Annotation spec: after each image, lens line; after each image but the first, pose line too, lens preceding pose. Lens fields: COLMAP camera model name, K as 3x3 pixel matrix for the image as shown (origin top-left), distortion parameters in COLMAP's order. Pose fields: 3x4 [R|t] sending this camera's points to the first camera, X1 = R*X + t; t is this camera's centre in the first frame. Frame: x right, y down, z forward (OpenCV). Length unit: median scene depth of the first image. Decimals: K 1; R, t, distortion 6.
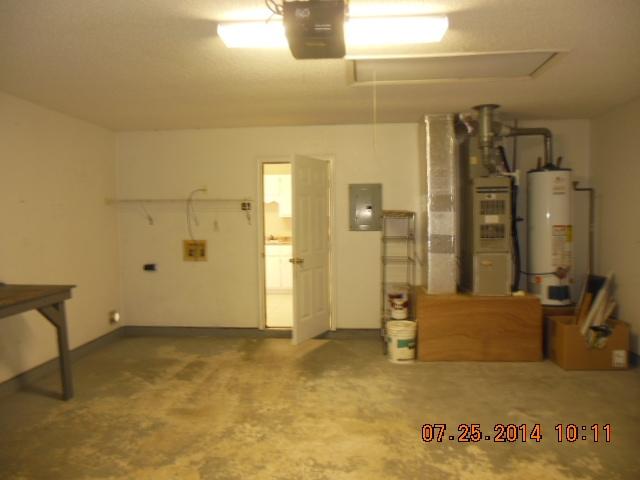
lens RADIAL K [[485.0, 0, 320.1], [0, 485.0, 240.8], [0, 0, 1]] dist [-0.005003, 0.021212]
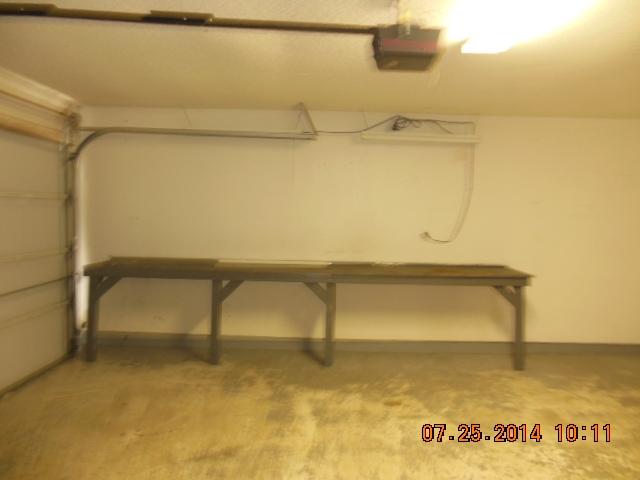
lens RADIAL K [[485.0, 0, 320.4], [0, 485.0, 239.5], [0, 0, 1]] dist [-0.005003, 0.021212]
pose [[0.073910, 0.061795, -0.995349, 0.656481], [-0.071284, 0.995853, 0.056533, -0.022860], [0.994714, 0.066774, 0.078008, 0.456423]]
